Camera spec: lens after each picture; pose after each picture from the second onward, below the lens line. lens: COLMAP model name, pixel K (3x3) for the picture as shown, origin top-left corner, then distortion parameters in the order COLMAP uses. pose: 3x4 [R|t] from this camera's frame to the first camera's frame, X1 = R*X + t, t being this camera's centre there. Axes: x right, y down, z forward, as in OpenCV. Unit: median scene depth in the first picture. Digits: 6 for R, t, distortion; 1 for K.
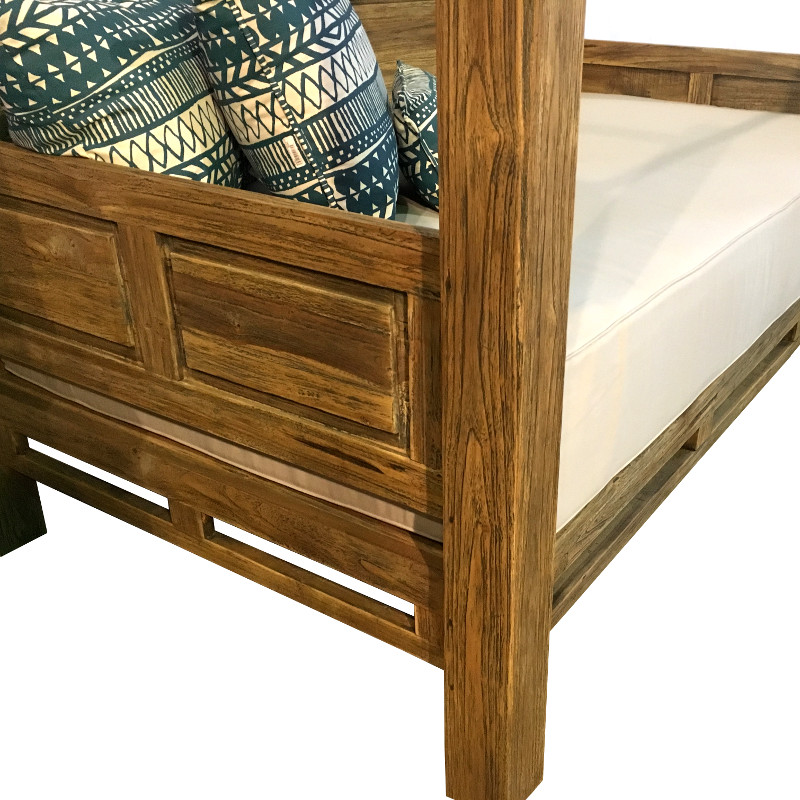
lens RADIAL K [[848.8, 0, 400.0], [0, 848.8, 400.0], [0, 0, 1]] dist [0.068456, -0.088202]
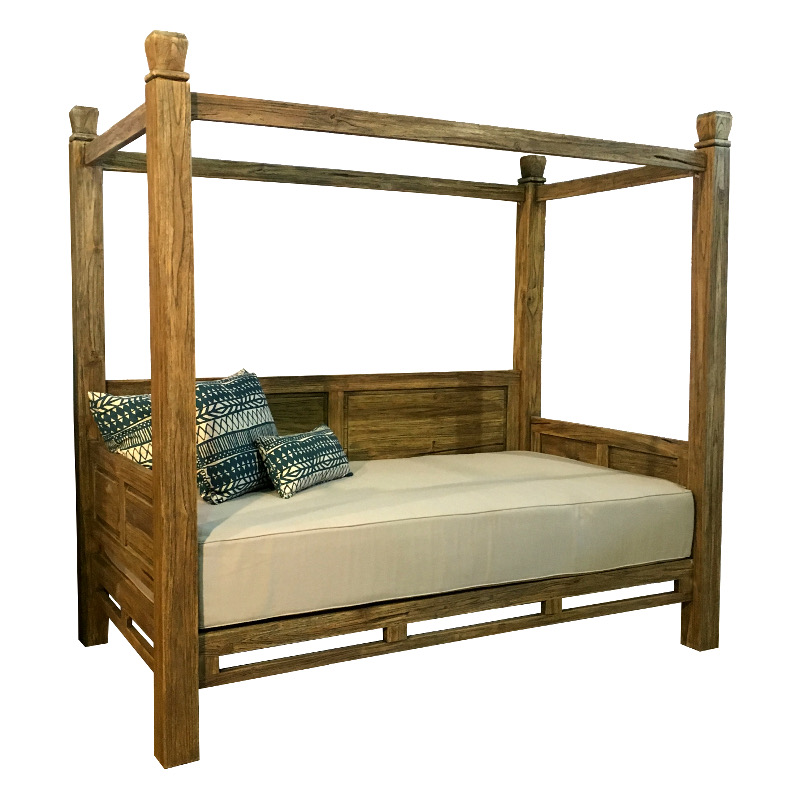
lens RADIAL K [[916.8, 0, 400.0], [0, 916.8, 400.0], [0, 0, 1]] dist [0.058552, -0.082739]
pose [[0.894001, 0.033224, -0.446832, 1.545169], [-0.205785, 0.916294, -0.343595, 0.323699], [0.398014, 0.399126, 0.826005, -0.940594]]
